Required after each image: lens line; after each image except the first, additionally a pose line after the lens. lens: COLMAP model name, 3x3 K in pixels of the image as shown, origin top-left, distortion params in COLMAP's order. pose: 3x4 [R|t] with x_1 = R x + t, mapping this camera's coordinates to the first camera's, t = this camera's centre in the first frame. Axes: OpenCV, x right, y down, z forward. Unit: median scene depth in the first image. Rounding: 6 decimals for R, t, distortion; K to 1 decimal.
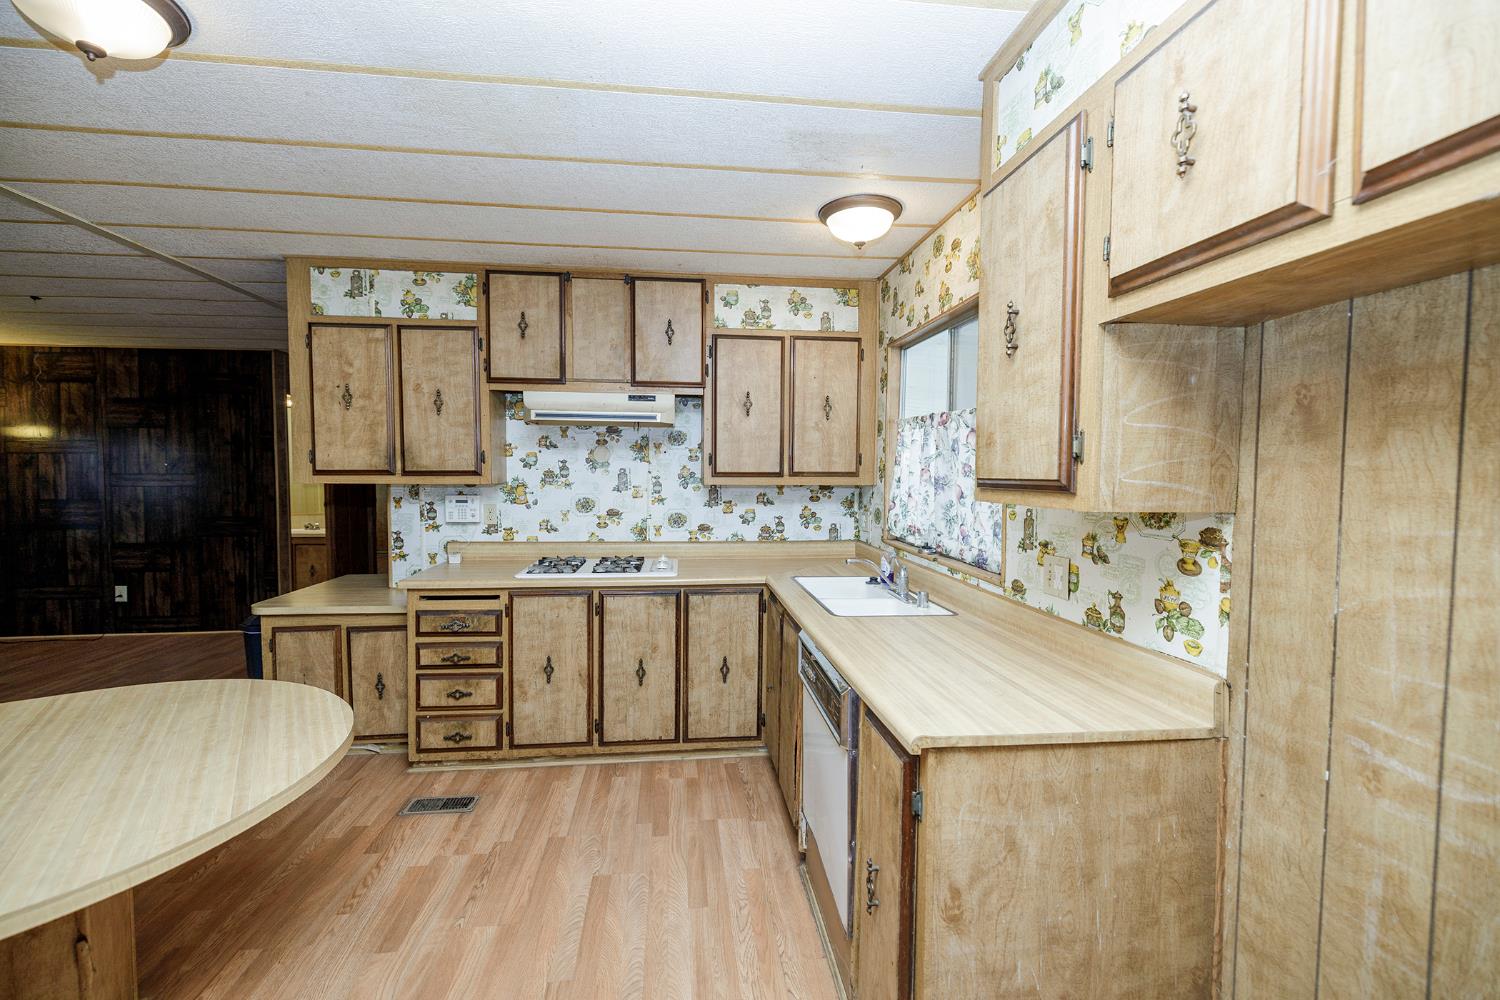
lens RADIAL K [[627.0, 0, 739.6], [0, 627.0, 498.7], [0, 0, 1]] dist [0.002012, -0.000637]
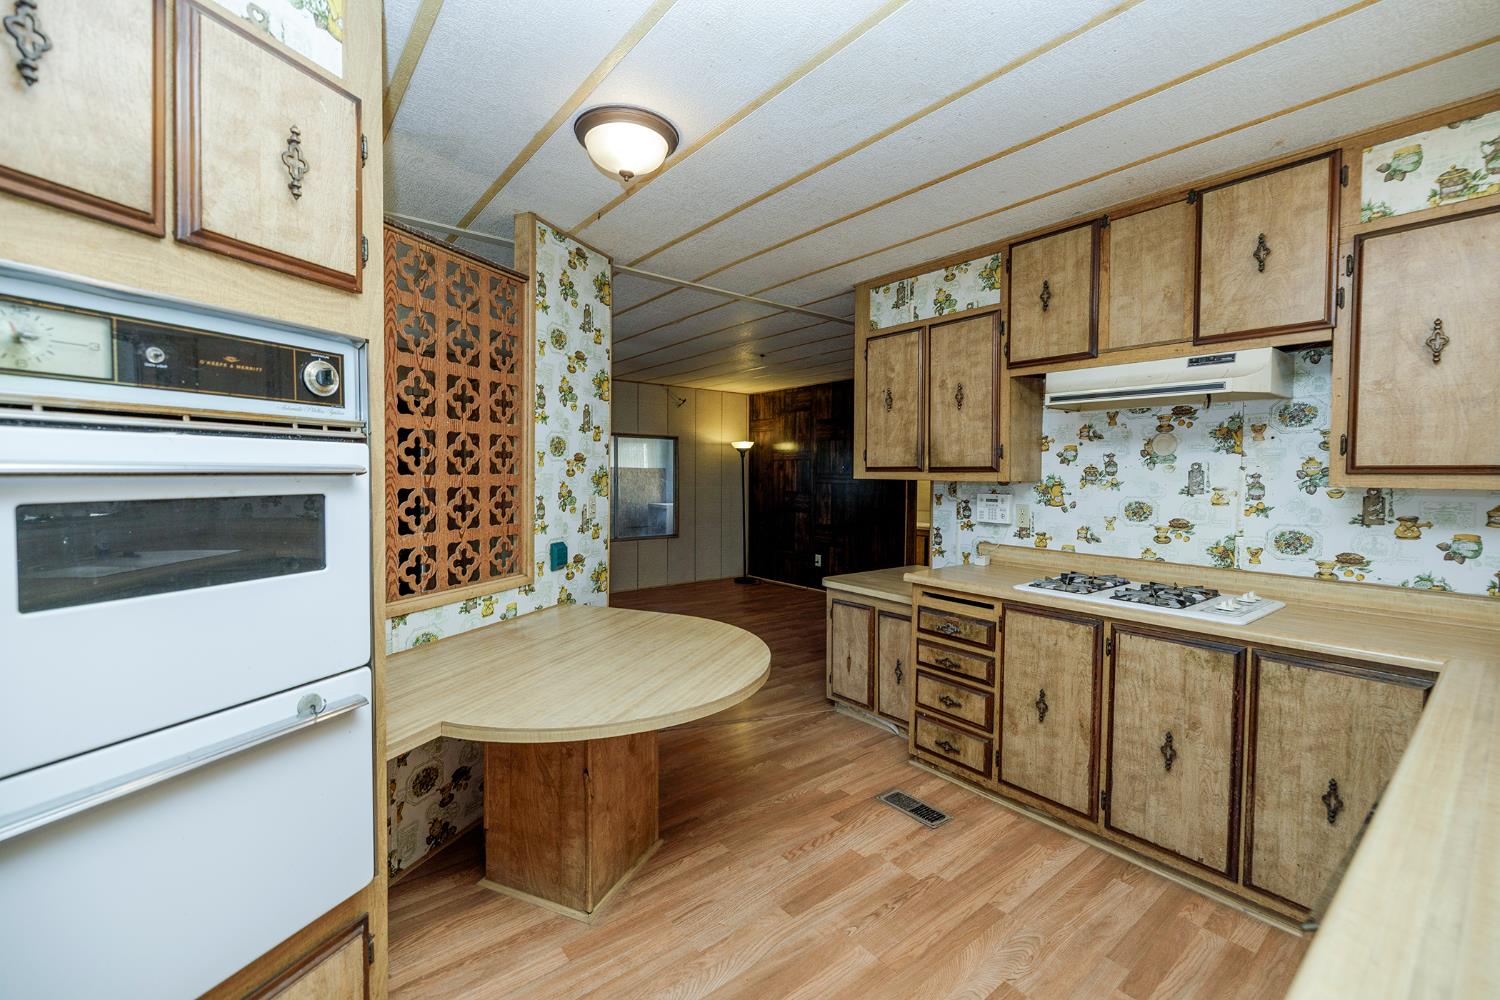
lens RADIAL K [[627.0, 0, 752.6], [0, 627.0, 493.7], [0, 0, 1]] dist [0.002012, -0.000637]
pose [[0.532074, 0.027062, -0.846265, 0.164444], [-0.043182, 0.999056, 0.004798, 0.005454], [0.845596, 0.033991, 0.532740, 0.204769]]
